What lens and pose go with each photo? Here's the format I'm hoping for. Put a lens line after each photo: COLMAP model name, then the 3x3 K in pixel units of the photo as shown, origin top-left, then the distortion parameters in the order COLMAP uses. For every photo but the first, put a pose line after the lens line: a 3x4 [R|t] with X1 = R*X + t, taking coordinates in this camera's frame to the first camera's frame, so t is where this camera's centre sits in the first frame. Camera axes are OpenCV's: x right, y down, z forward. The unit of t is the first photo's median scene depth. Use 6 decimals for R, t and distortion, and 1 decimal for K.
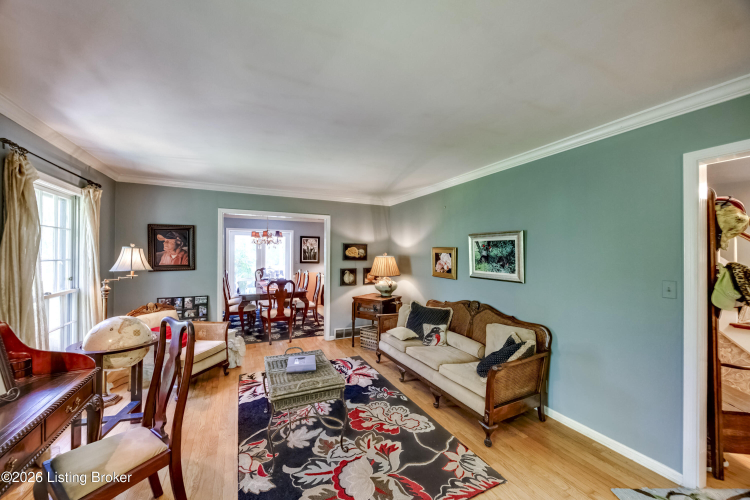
lens RADIAL K [[286.4, 0, 379.2], [0, 286.4, 252.3], [0, 0, 1]] dist [-0.009831, -0.000512]
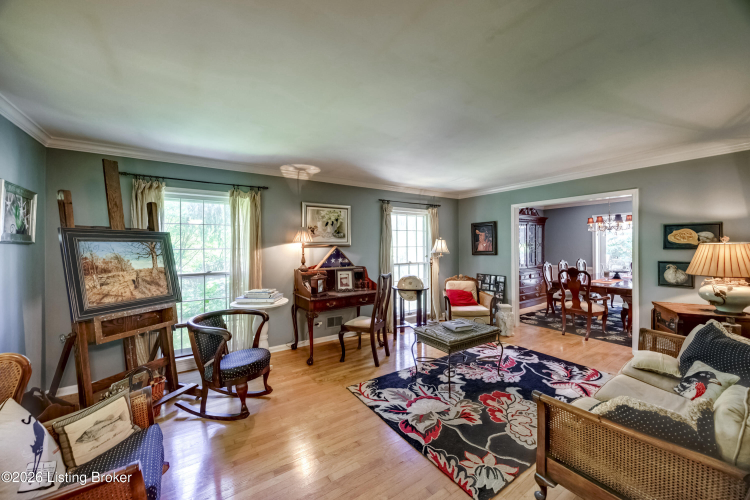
lens RADIAL K [[286.4, 0, 370.2], [0, 286.4, 246.3], [0, 0, 1]] dist [-0.009831, -0.000512]
pose [[0.113328, -0.003337, -0.993552, 0.747024], [0.013319, 0.999910, -0.001840, 0.020335], [0.993468, -0.013025, 0.113362, 0.352881]]
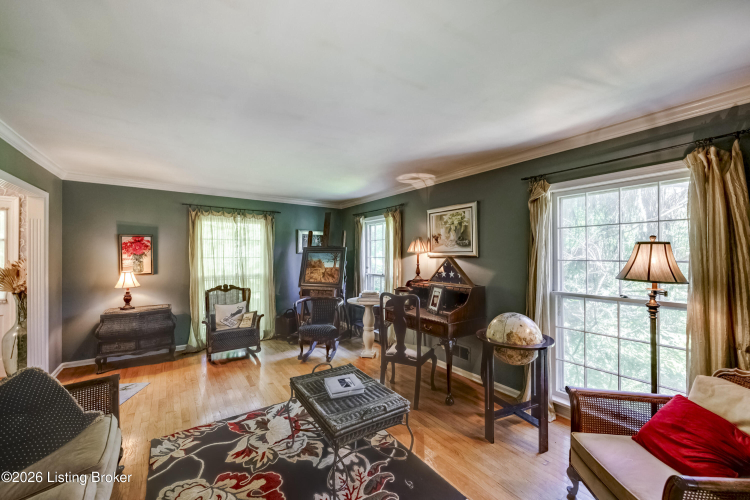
lens RADIAL K [[286.4, 0, 374.3], [0, 286.4, 252.8], [0, 0, 1]] dist [-0.009831, -0.000512]
pose [[-0.988576, -0.007105, -0.150557, -0.176673], [-0.005109, 0.999894, -0.013643, 0.015876], [0.150638, -0.012718, -0.988507, 1.398596]]
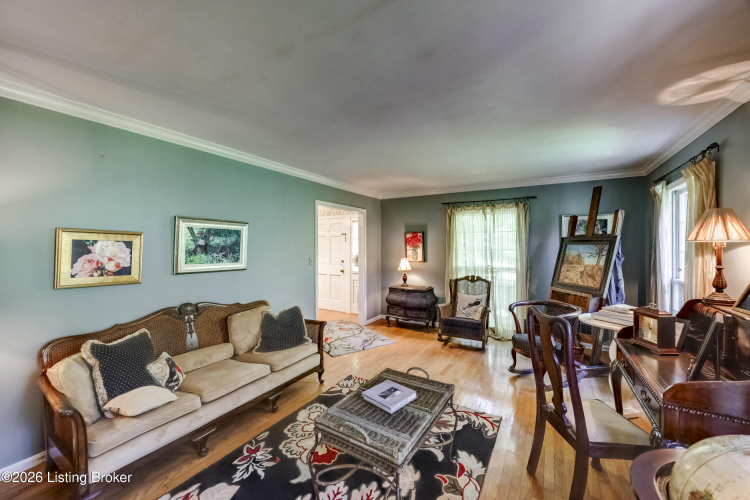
lens RADIAL K [[286.4, 0, 377.0], [0, 286.4, 247.4], [0, 0, 1]] dist [-0.009831, -0.000512]
pose [[-0.540213, -0.008697, 0.841484, -0.655263], [-0.008762, 0.999951, 0.004710, 0.010198], [-0.841483, -0.004828, -0.540262, 1.085342]]
